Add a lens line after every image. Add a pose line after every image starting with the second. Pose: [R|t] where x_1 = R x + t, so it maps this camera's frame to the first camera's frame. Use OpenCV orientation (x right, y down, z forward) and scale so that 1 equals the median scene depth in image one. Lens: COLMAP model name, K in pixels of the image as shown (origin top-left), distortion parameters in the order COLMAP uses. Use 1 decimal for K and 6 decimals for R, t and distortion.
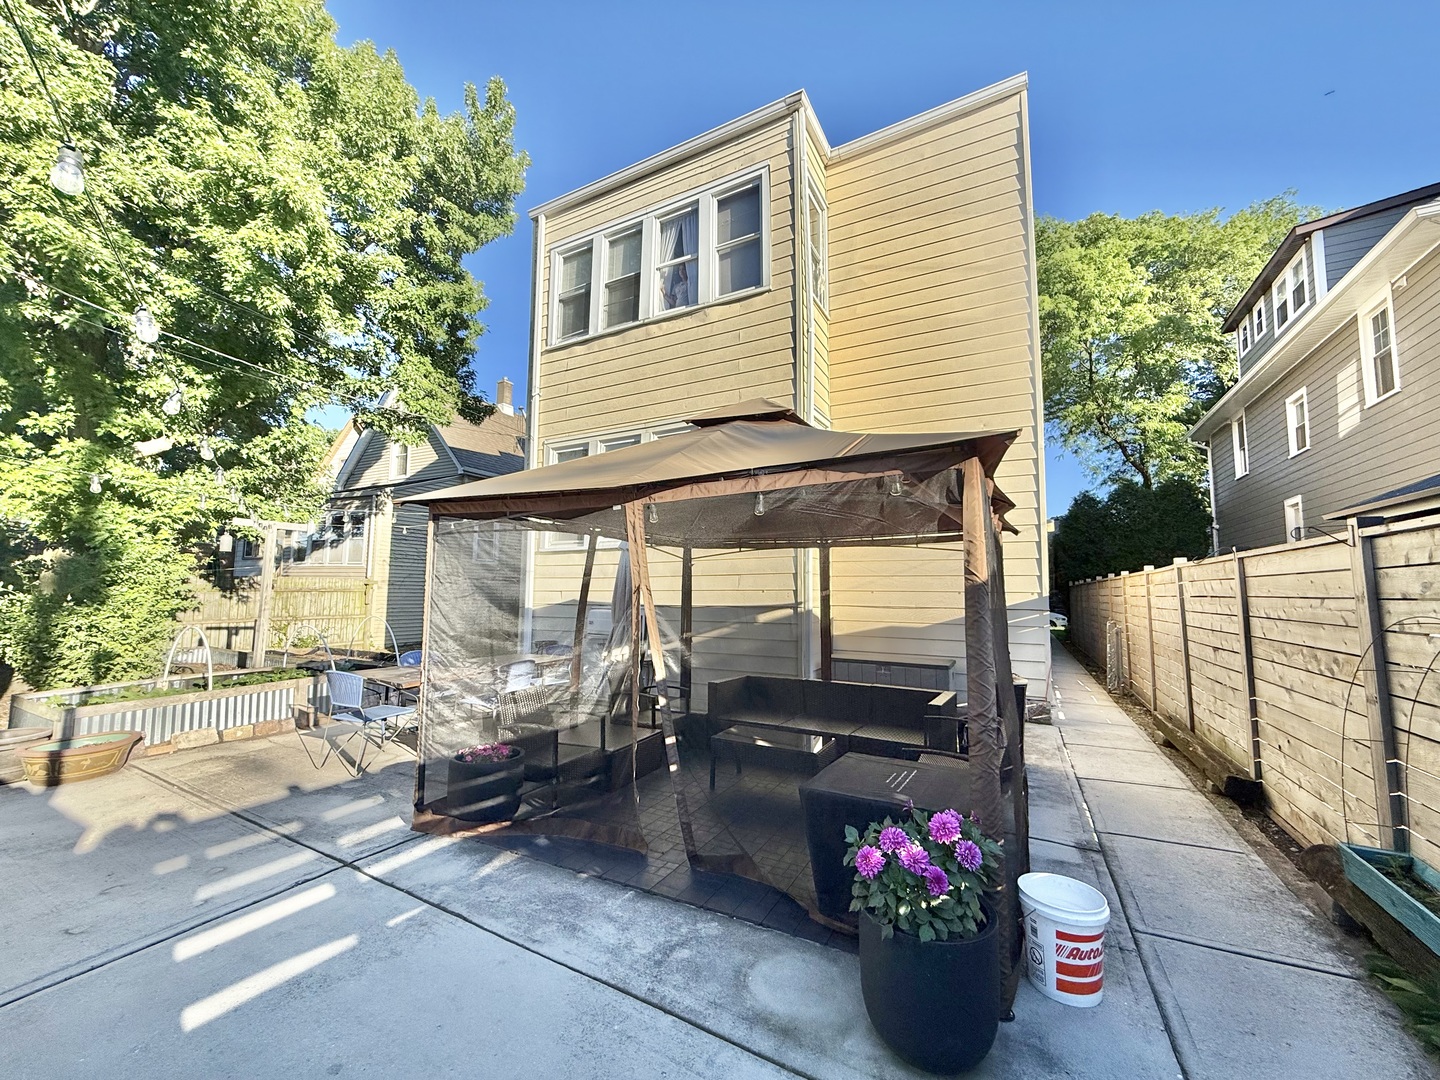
lens RADIAL K [[572.6, 0, 720.1], [0, 572.6, 543.2], [0, 0, 1]] dist [0.001907, 0.000177]
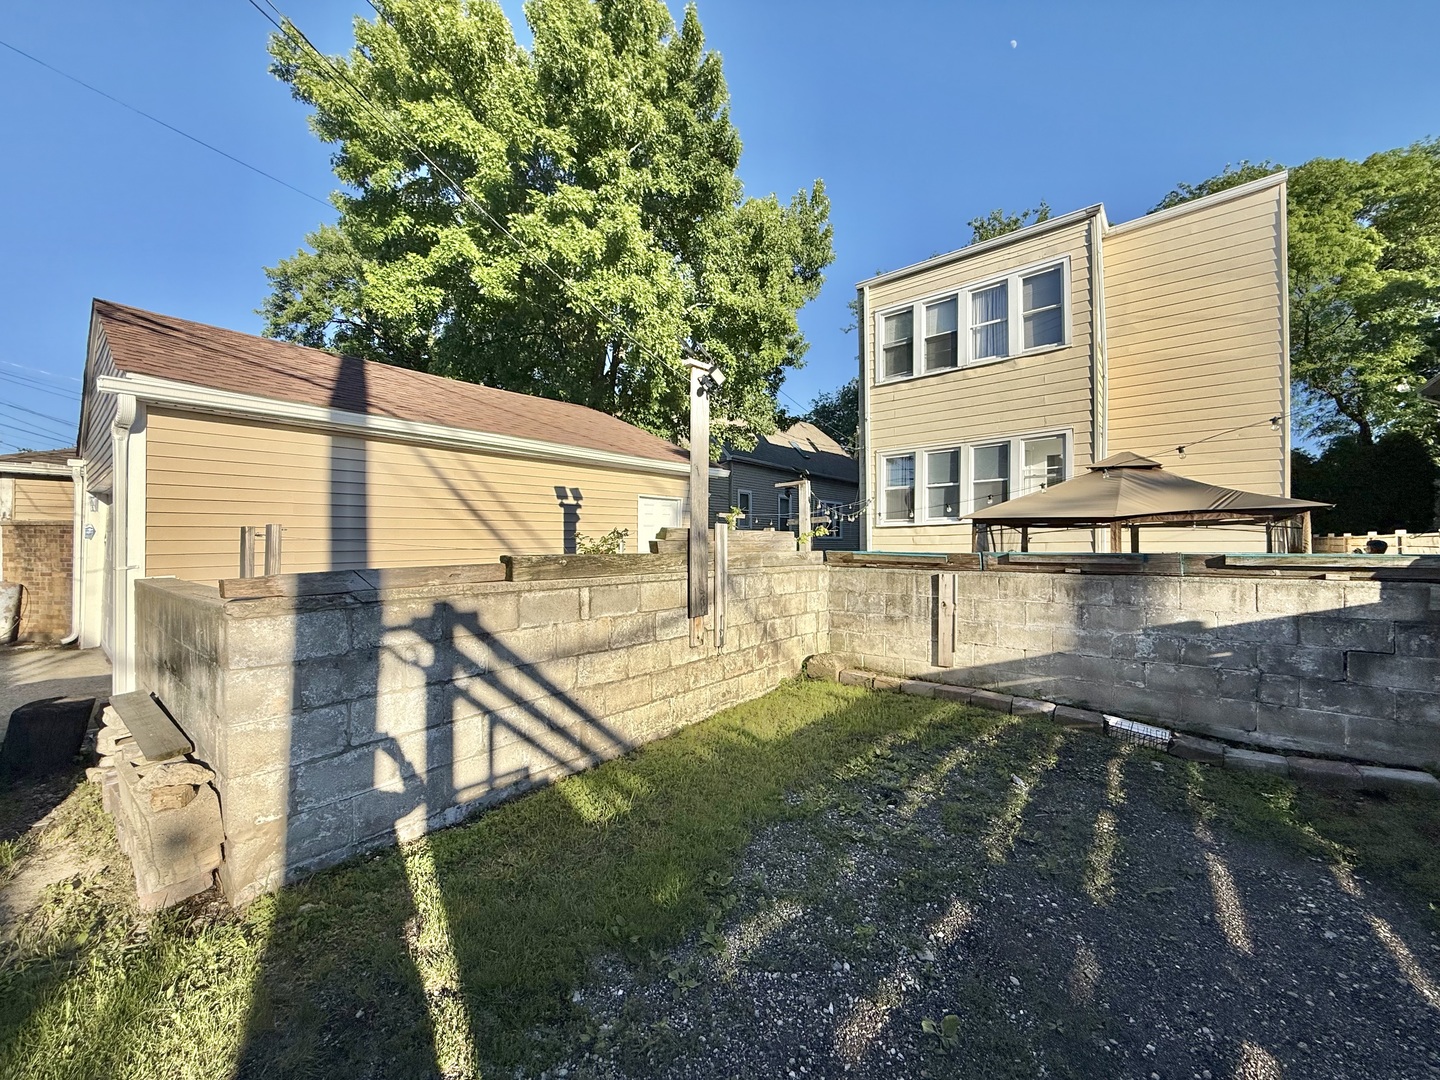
lens RADIAL K [[572.8, 0, 715.8], [0, 572.8, 541.0], [0, 0, 1]] dist [0.000200, -0.002152]
pose [[0.980206, -0.012190, -0.197607, -0.521061], [0.028016, 0.996599, 0.077492, -0.090883], [0.195990, -0.081494, 0.977214, -0.640582]]
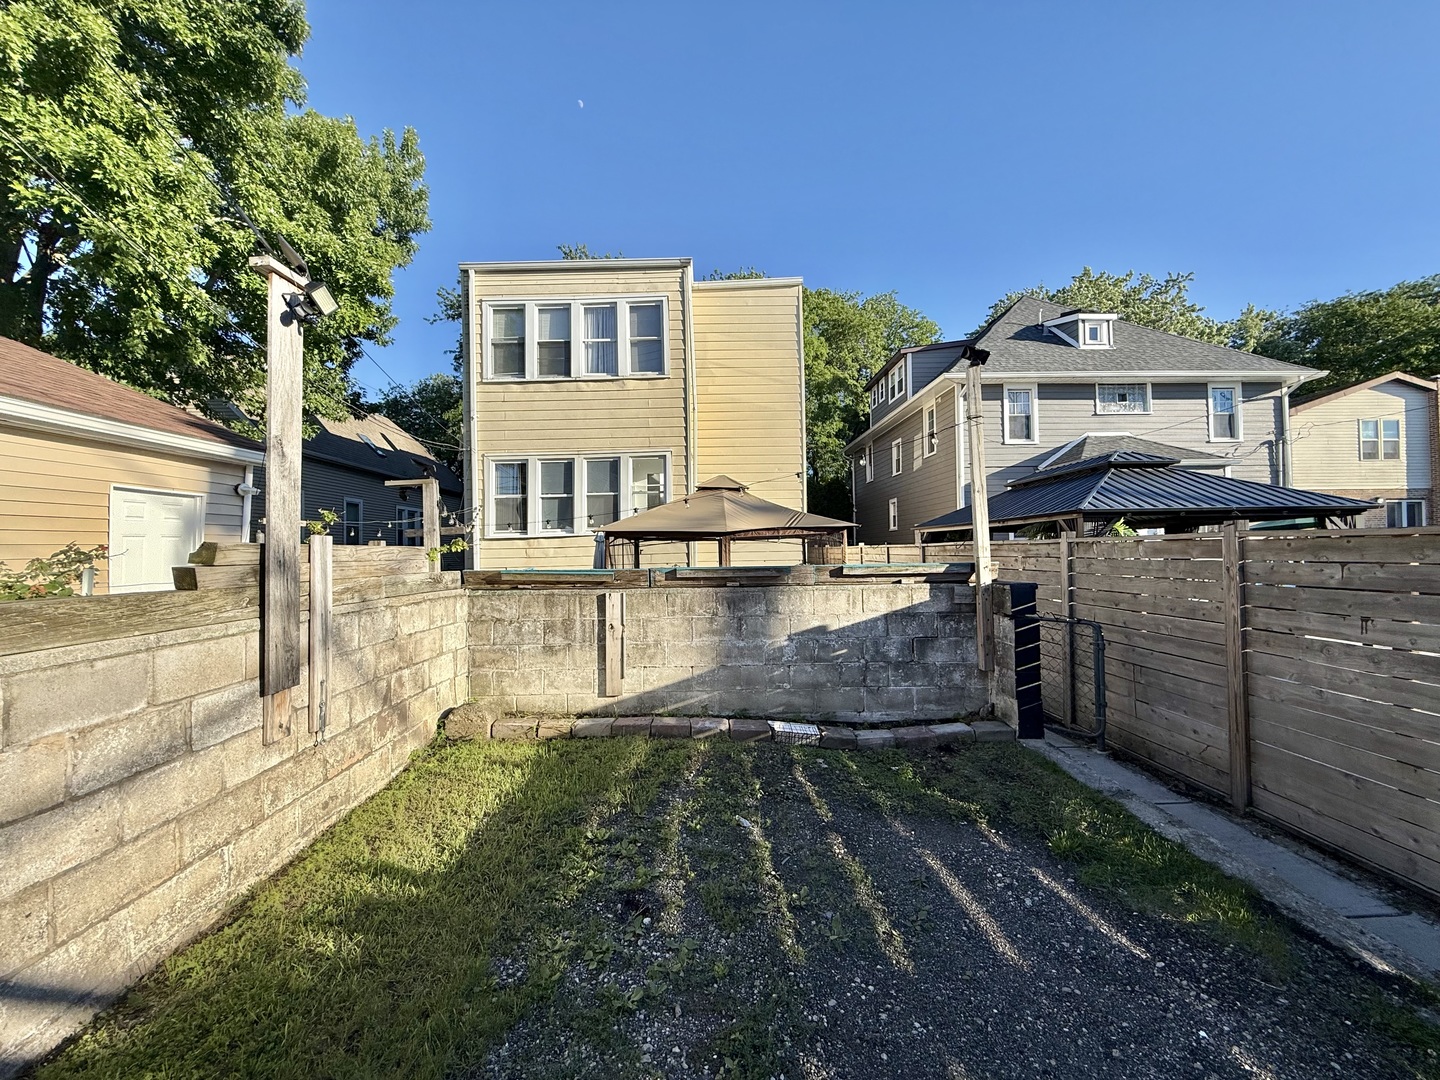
lens RADIAL K [[572.8, 0, 715.8], [0, 572.8, 541.0], [0, 0, 1]] dist [0.000200, -0.002152]
pose [[0.875974, -0.013494, 0.482170, -0.589549], [-0.018821, 0.997891, 0.062118, -0.087291], [-0.481992, -0.063488, 0.873873, -0.507508]]
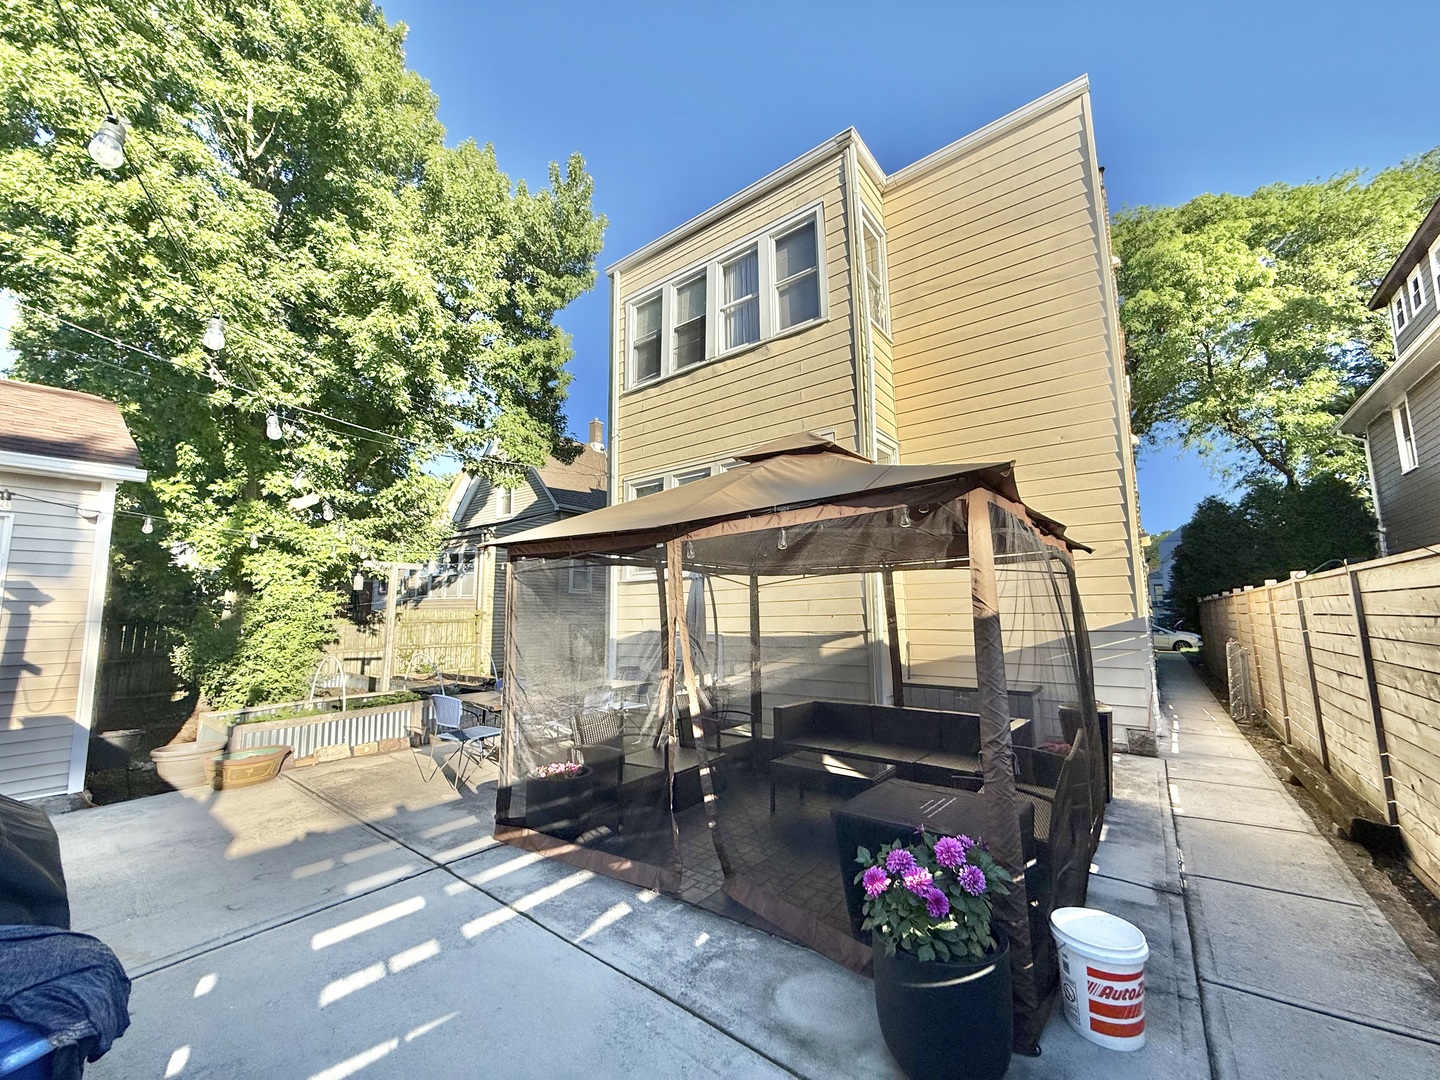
lens RADIAL K [[572.6, 0, 720.1], [0, 572.6, 543.2], [0, 0, 1]] dist [0.001907, 0.000177]
pose [[0.986572, -0.038359, -0.158756, 0.044475], [0.031782, 0.998536, -0.043766, -0.006133], [0.160202, 0.038133, 0.986347, -0.026108]]
